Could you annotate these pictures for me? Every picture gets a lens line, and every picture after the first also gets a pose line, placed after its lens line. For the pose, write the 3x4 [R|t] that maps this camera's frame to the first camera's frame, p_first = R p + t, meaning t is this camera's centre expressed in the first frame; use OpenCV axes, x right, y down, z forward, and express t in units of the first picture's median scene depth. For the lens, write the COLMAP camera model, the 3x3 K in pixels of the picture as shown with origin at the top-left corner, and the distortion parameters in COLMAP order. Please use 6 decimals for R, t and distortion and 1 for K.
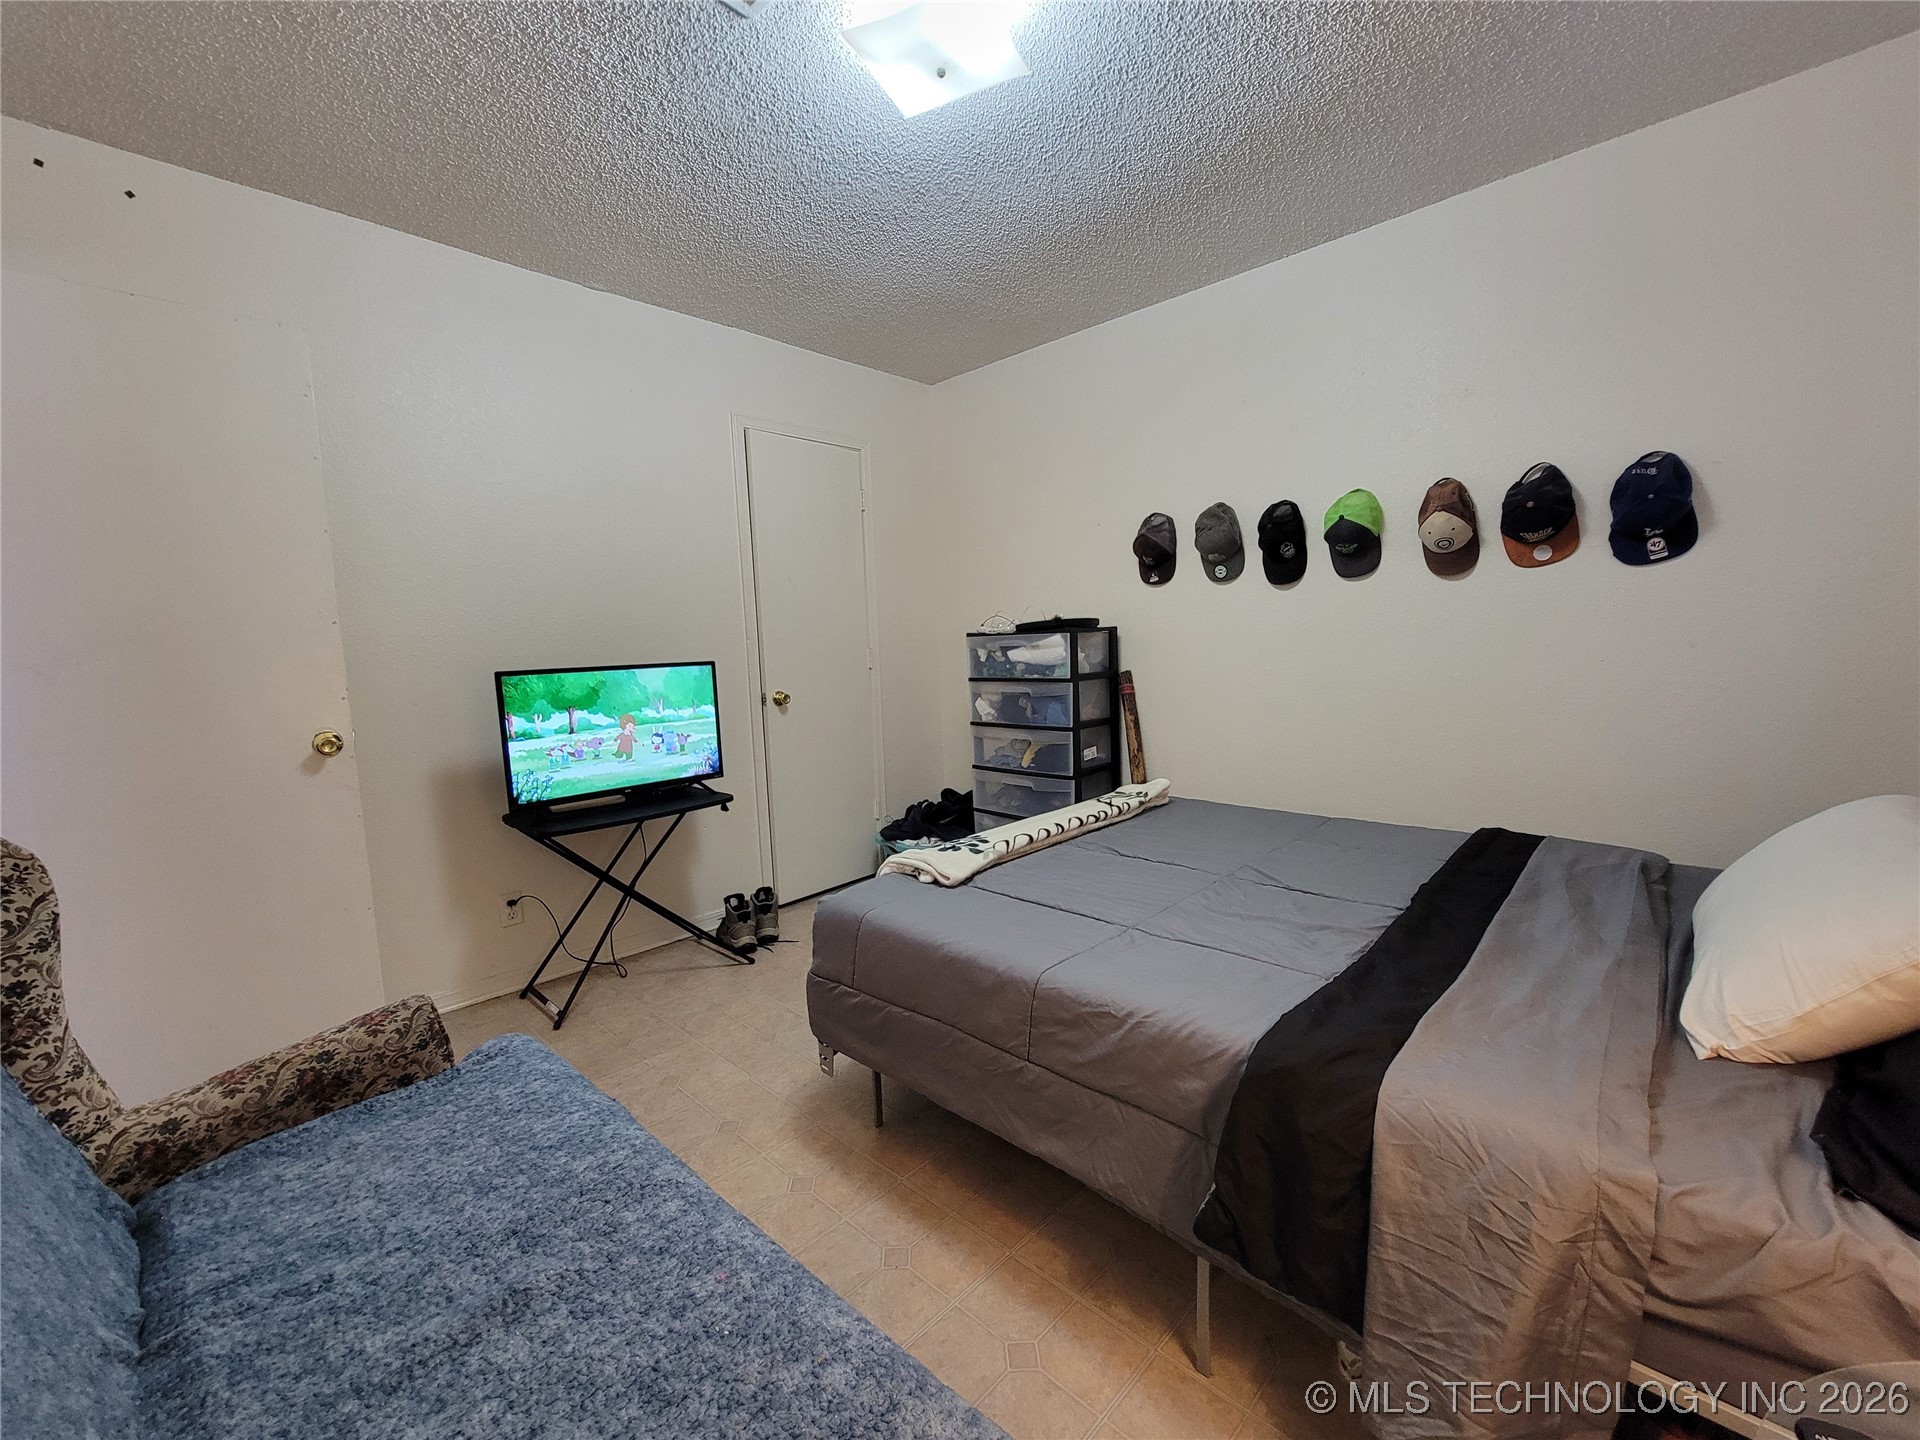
lens RADIAL K [[779.5, 0, 951.0], [0, 779.5, 728.0], [0, 0, 1]] dist [-0.002865, 0.001640]
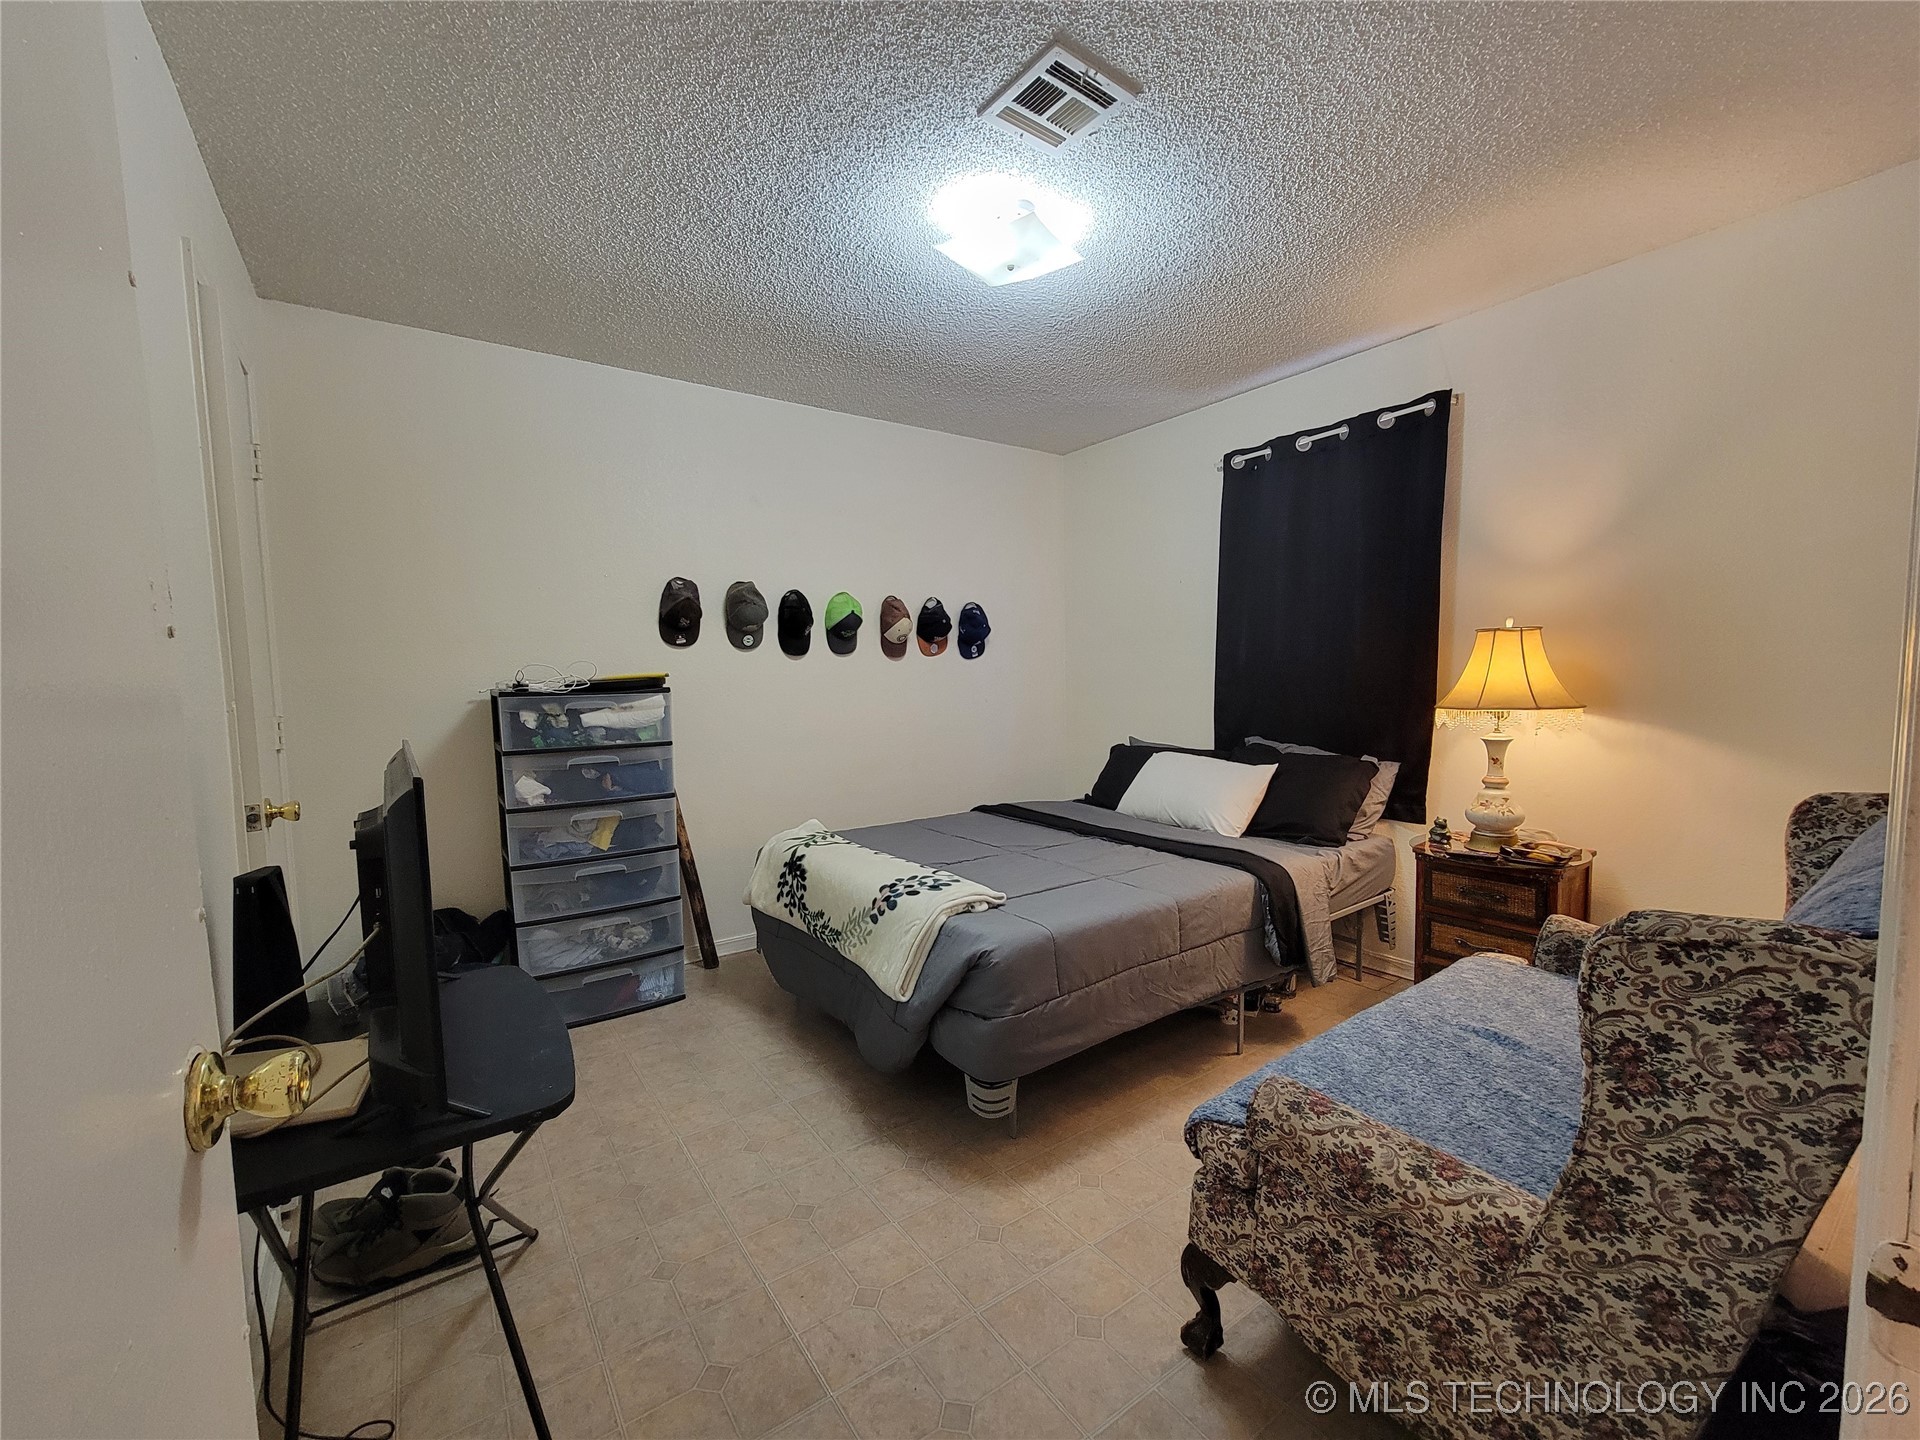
lens RADIAL K [[779.5, 0, 950.4], [0, 779.5, 725.8], [0, 0, 1]] dist [-0.002865, 0.001640]
pose [[0.194595, -0.036595, 0.980201, -0.696893], [0.115092, 0.993253, 0.014233, -0.055947], [-0.974108, 0.110044, 0.197494, 0.479494]]
